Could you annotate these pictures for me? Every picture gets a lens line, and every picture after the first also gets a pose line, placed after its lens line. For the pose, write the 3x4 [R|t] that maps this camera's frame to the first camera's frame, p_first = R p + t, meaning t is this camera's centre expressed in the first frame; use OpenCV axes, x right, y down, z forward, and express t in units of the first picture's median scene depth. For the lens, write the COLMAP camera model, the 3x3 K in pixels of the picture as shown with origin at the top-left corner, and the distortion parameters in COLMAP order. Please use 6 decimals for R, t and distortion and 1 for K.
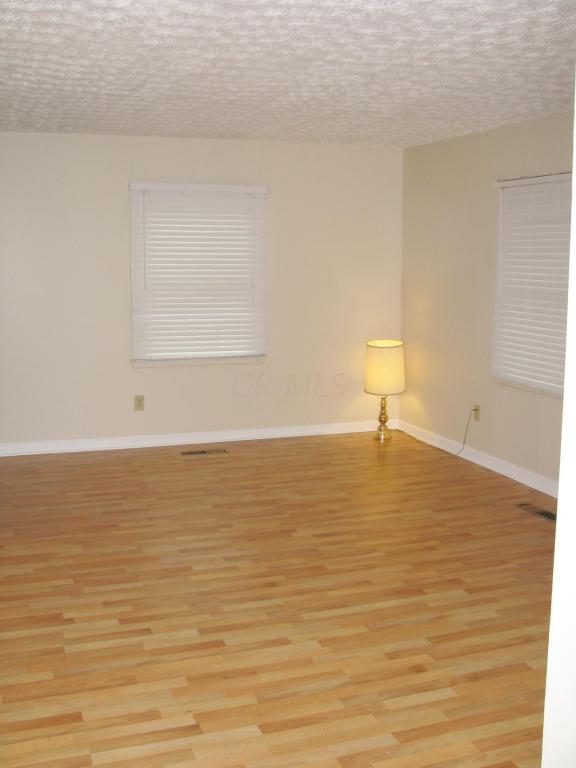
lens RADIAL K [[823.9, 0, 259.5], [0, 823.9, 373.8], [0, 0, 1]] dist [-0.202509, 0.303068]
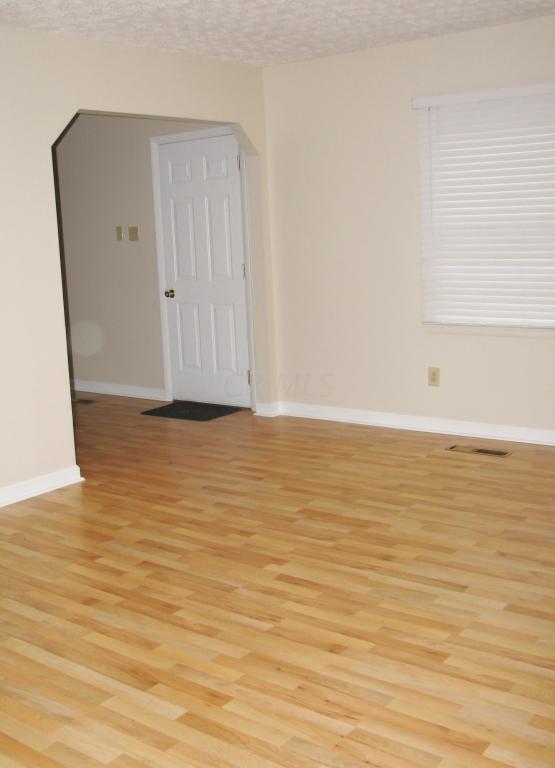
lens RADIAL K [[861.9, 0, 277.5], [0, 861.9, 384.0], [0, 0, 1]] dist [-0.147520, 0.059881]
pose [[0.560500, 0.117229, -0.819815, 0.611138], [-0.070878, 0.993089, 0.093547, -0.033729], [0.825116, 0.005674, 0.564935, 0.540258]]
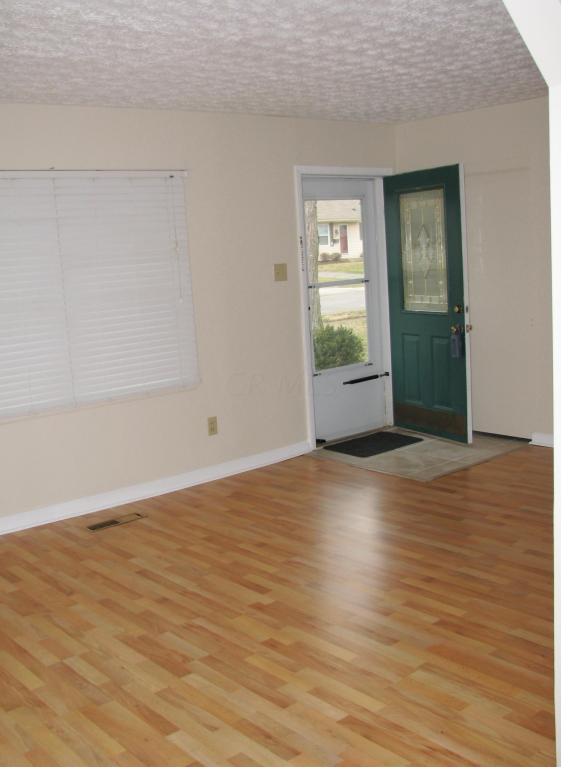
lens RADIAL K [[831.4, 0, 280.5], [0, 831.4, 383.5], [0, 0, 1]] dist [-0.140991, 0.005530]
pose [[-0.357374, -0.123327, 0.925783, -0.621113], [0.193862, 0.959859, 0.202702, -0.150482], [-0.913620, 0.251915, -0.319121, 1.115066]]
